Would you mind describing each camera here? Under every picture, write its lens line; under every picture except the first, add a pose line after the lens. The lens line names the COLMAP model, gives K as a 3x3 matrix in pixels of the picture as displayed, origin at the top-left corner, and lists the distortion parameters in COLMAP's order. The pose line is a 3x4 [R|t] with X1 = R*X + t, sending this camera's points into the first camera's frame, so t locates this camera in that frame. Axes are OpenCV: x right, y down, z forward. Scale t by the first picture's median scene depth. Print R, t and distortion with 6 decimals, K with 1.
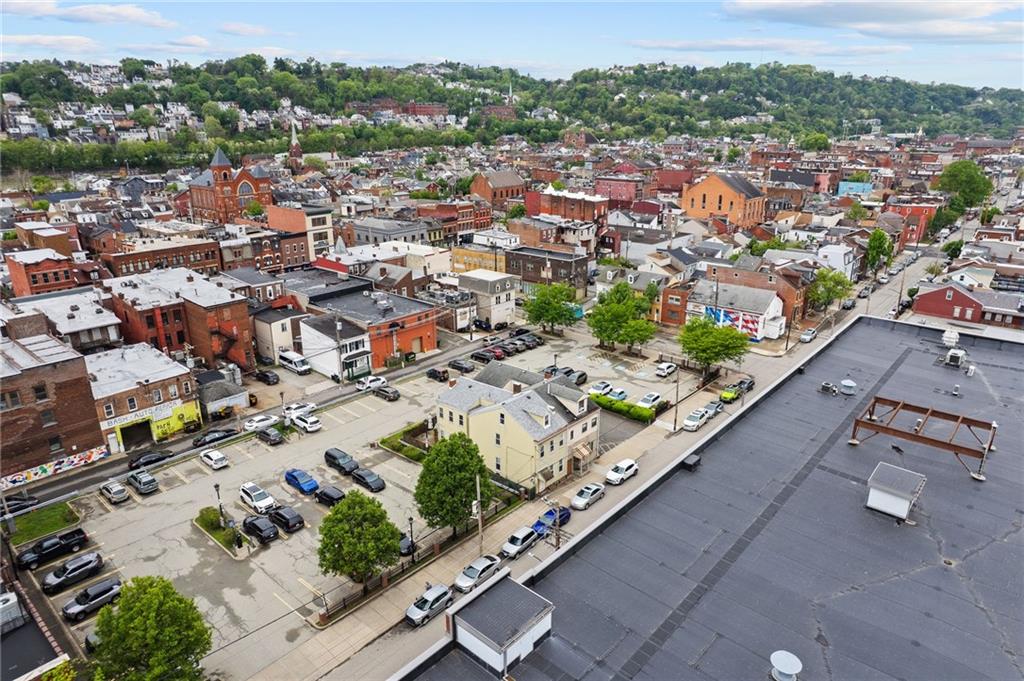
lens RADIAL K [[654.4, 0, 510.7], [0, 654.4, 340.0], [0, 0, 1]] dist [-0.028017, 0.010971]
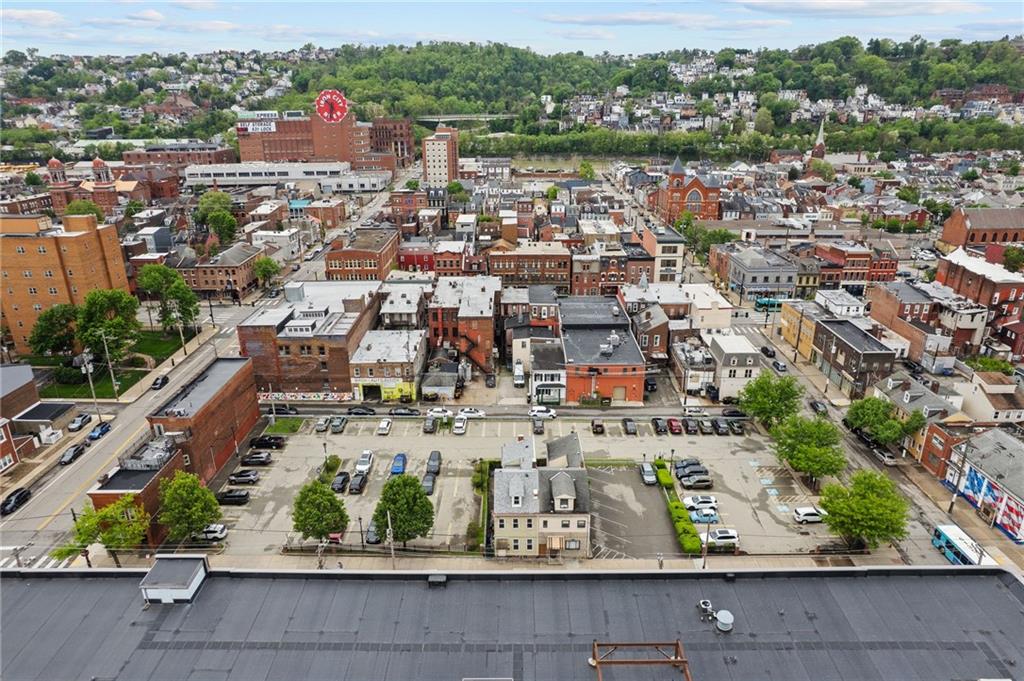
lens RADIAL K [[654.4, 0, 509.3], [0, 654.4, 343.9], [0, 0, 1]] dist [-0.028017, 0.010971]
pose [[0.658407, 0.266695, -0.703829, 0.421726], [-0.236932, 0.961018, 0.142507, -0.160464], [0.714398, 0.072931, 0.695929, 0.107873]]
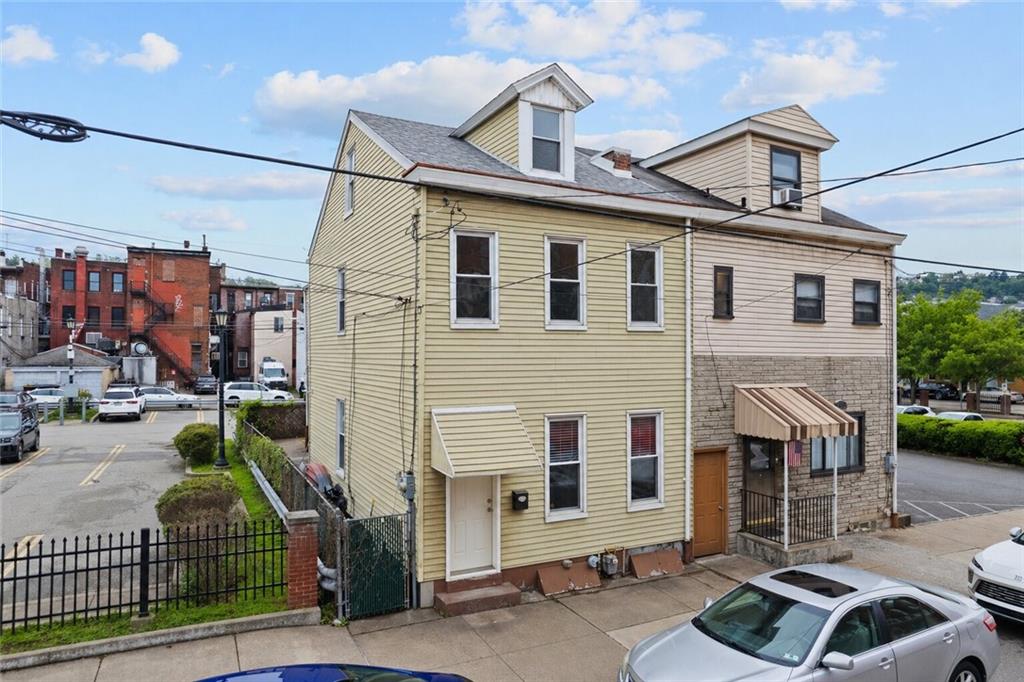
lens RADIAL K [[654.4, 0, 510.3], [0, 654.4, 338.6], [0, 0, 1]] dist [-0.028017, 0.010971]
pose [[0.923902, 0.004209, -0.382607, 0.062487], [-0.133451, 0.940696, -0.311902, 0.126013], [0.358604, 0.339226, 0.869672, 0.478097]]
